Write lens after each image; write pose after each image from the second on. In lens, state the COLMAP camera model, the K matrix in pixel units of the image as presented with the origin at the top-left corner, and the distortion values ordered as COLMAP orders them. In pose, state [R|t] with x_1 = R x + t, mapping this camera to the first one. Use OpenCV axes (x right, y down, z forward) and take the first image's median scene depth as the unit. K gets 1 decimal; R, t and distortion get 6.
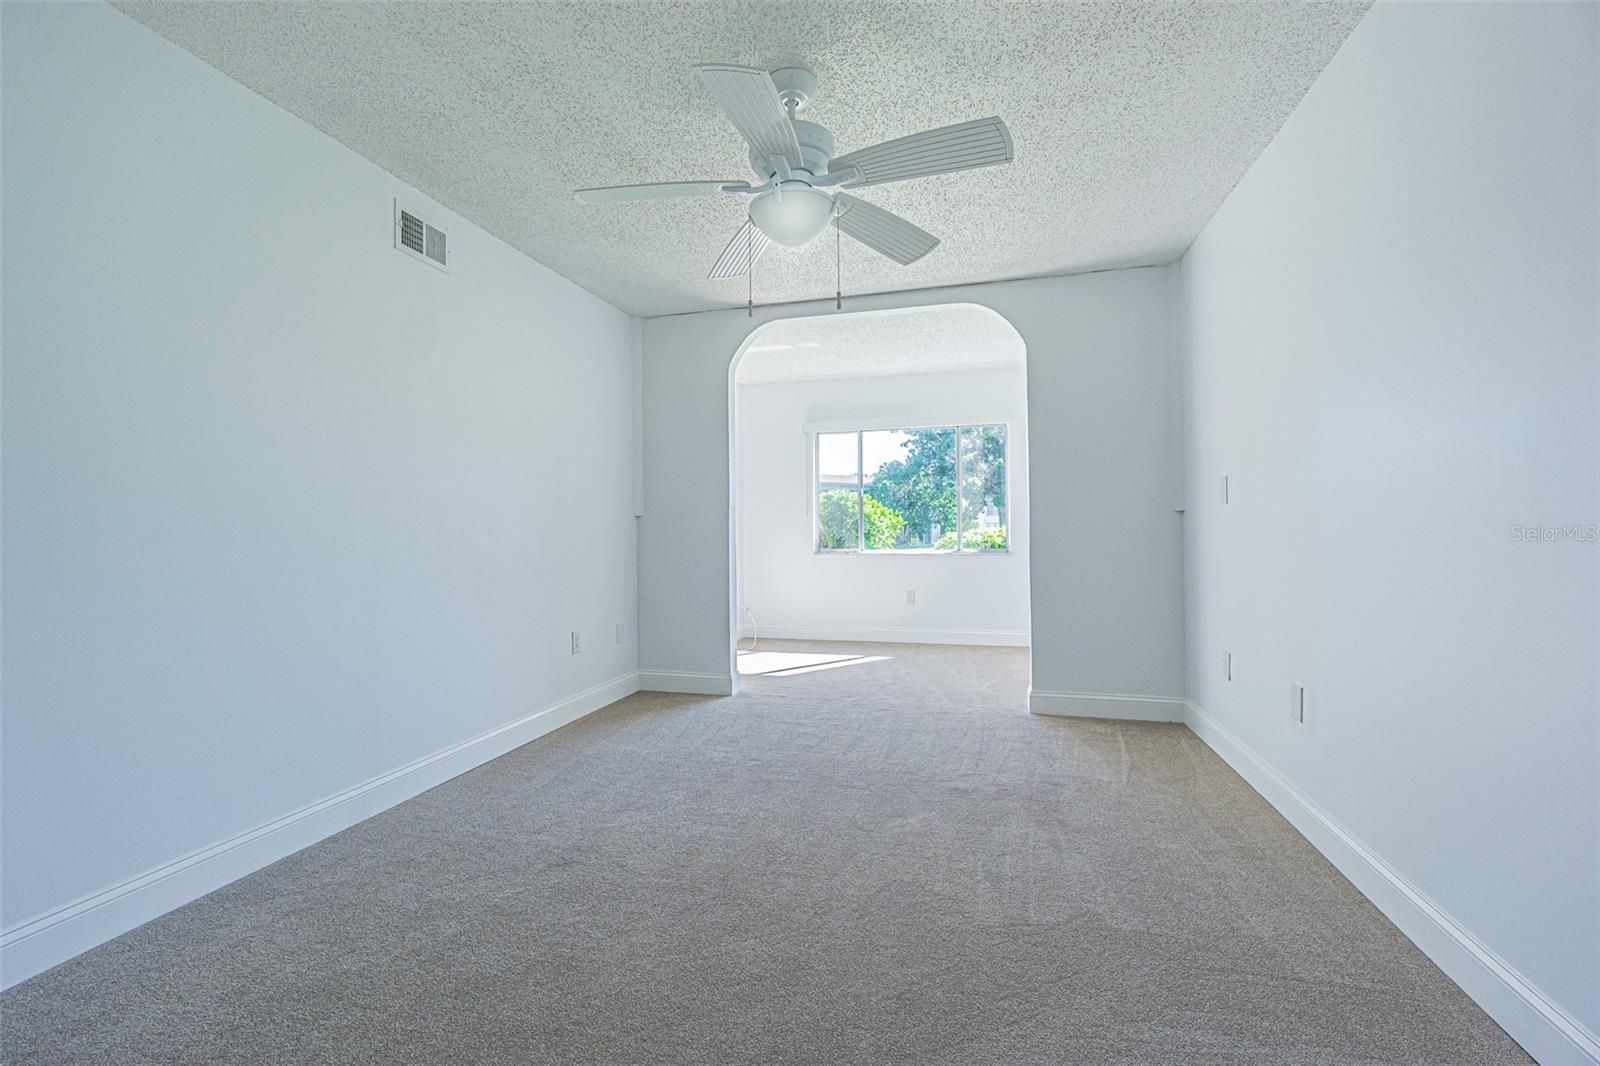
lens RADIAL K [[699.2, 0, 792.9], [0, 699.2, 526.2], [0, 0, 1]] dist [-0.001477, 0.000001]
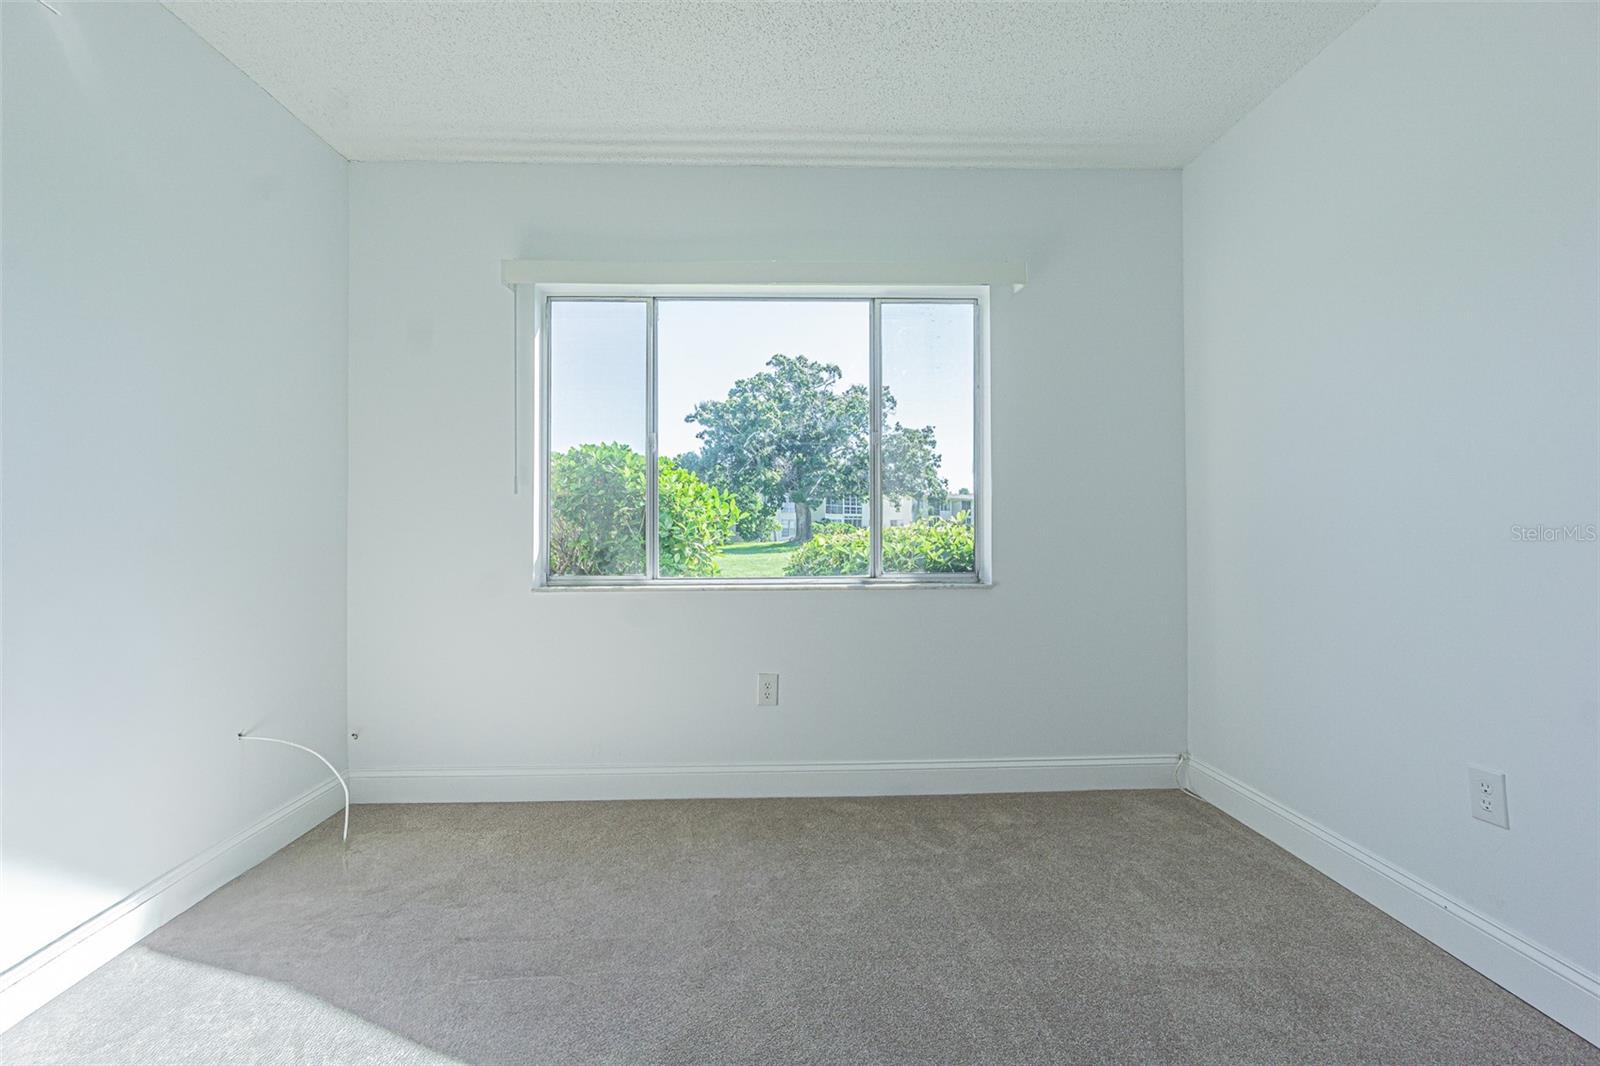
lens RADIAL K [[699.2, 0, 802.8], [0, 699.2, 517.6], [0, 0, 1]] dist [-0.001477, 0.000001]
pose [[0.952727, 0.005291, 0.303783, 0.051210], [-0.003082, 0.999965, -0.007748, 0.000254], [-0.303813, 0.006446, 0.952710, 0.523383]]
